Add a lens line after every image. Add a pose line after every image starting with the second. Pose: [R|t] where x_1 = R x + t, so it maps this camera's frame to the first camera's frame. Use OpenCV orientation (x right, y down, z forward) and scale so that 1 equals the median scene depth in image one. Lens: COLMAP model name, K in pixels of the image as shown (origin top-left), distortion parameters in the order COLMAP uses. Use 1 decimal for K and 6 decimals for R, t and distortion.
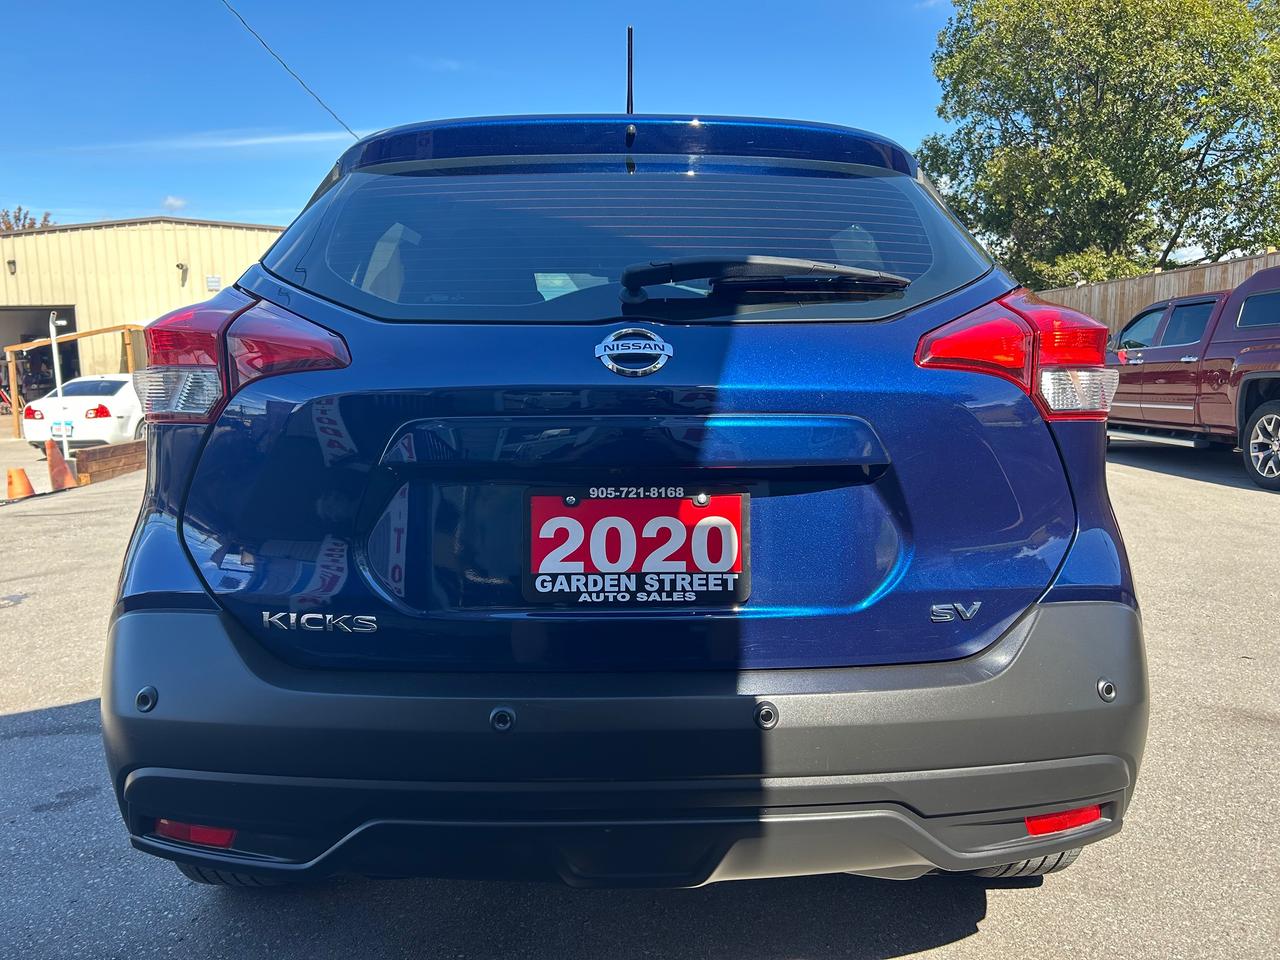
lens RADIAL K [[1057.9, 0, 637.4], [0, 1057.9, 476.6], [0, 0, 1]] dist [0.059664, -0.017593]
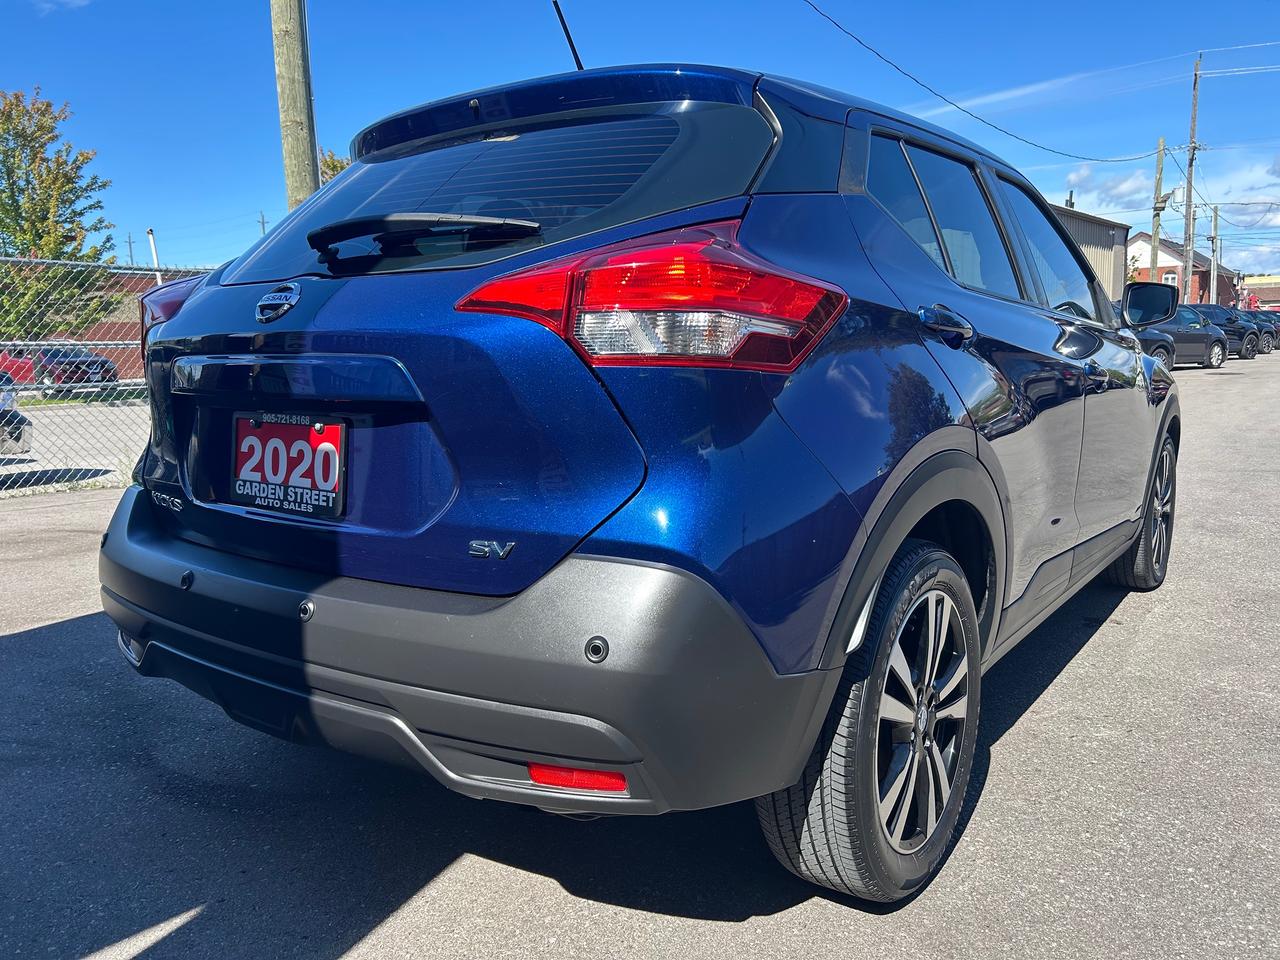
lens RADIAL K [[1057.9, 0, 639.1], [0, 1057.9, 481.5], [0, 0, 1]] dist [0.059664, -0.017593]
pose [[0.762420, 0.078096, -0.642353, 1.099902], [-0.054585, 0.996914, 0.056415, -0.004917], [0.644776, -0.007950, 0.764330, 0.323370]]
